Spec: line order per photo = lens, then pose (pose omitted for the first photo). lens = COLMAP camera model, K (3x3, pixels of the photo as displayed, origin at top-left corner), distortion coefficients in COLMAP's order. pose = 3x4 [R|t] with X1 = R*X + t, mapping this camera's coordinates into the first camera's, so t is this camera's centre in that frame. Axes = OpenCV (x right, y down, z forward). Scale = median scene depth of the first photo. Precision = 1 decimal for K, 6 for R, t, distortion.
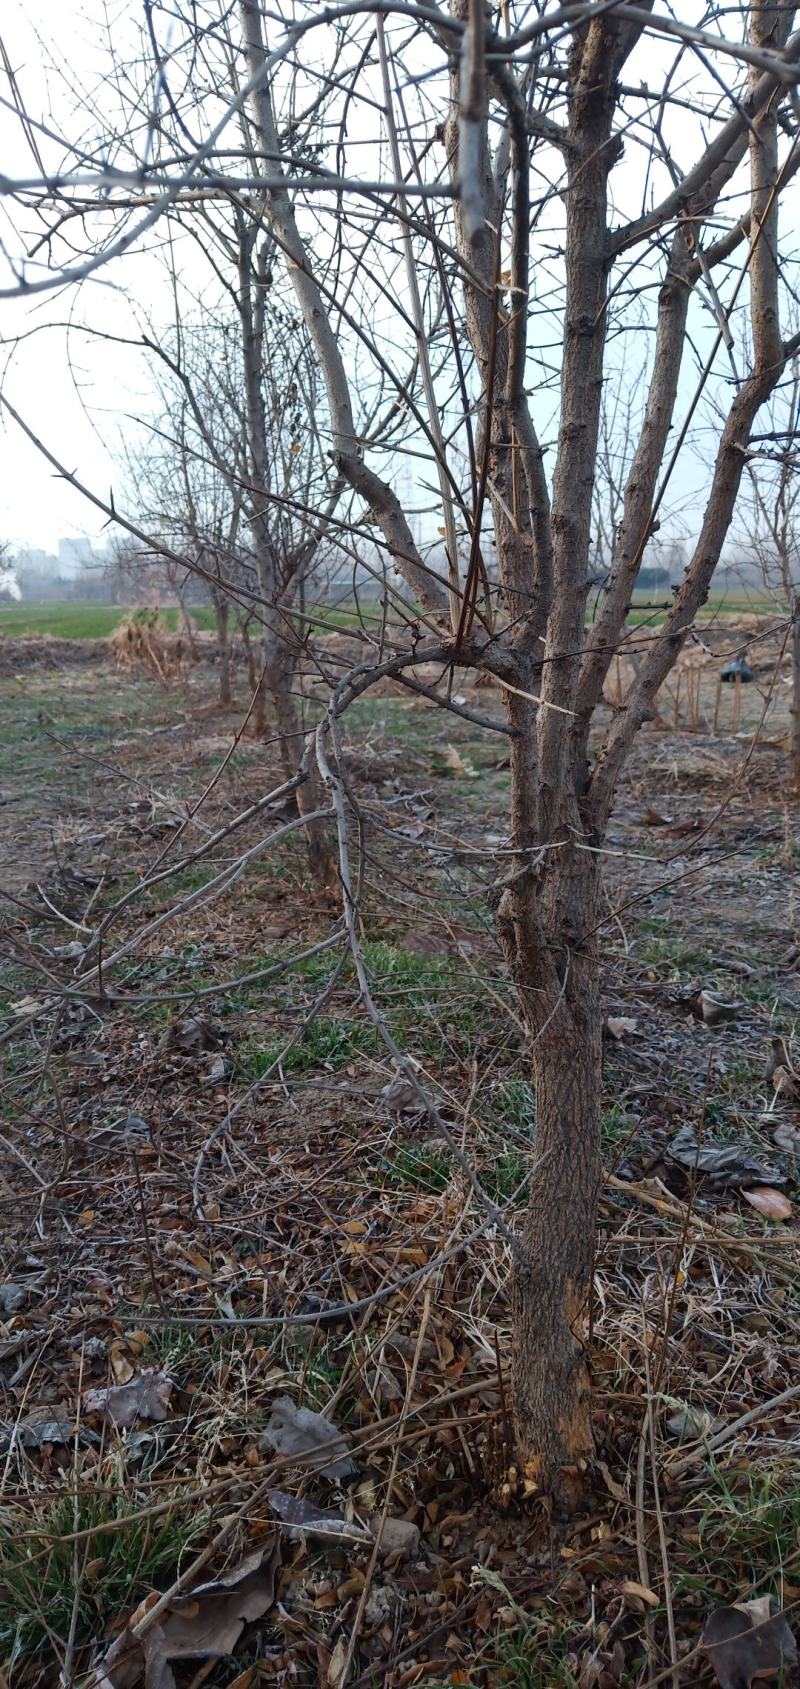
lens RADIAL K [[1152.5, 0, 400.0], [0, 1152.5, 844.5], [0, 0, 1]] dist [0.064053, -0.078283]
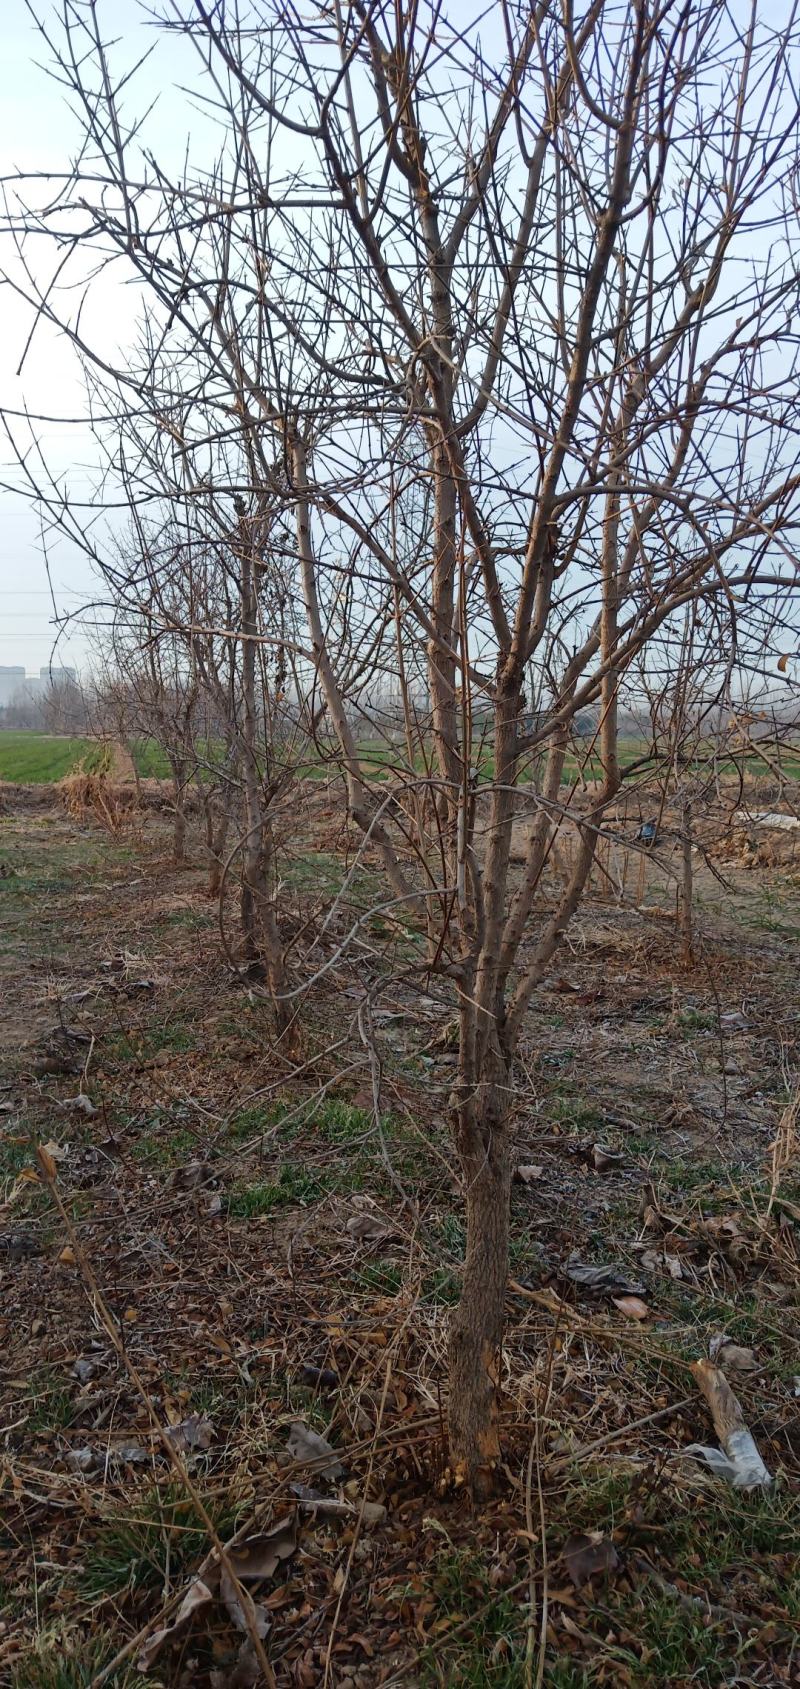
lens RADIAL K [[1200.0, 0, 400.0], [0, 1200.0, 844.5], [0, 0, 1]] dist [0.007629, 0.001971]
pose [[0.997254, 0.031029, 0.067240, -0.072358], [-0.023812, 0.994126, -0.105581, -0.084313], [-0.070121, 0.103690, 0.992135, -0.481775]]
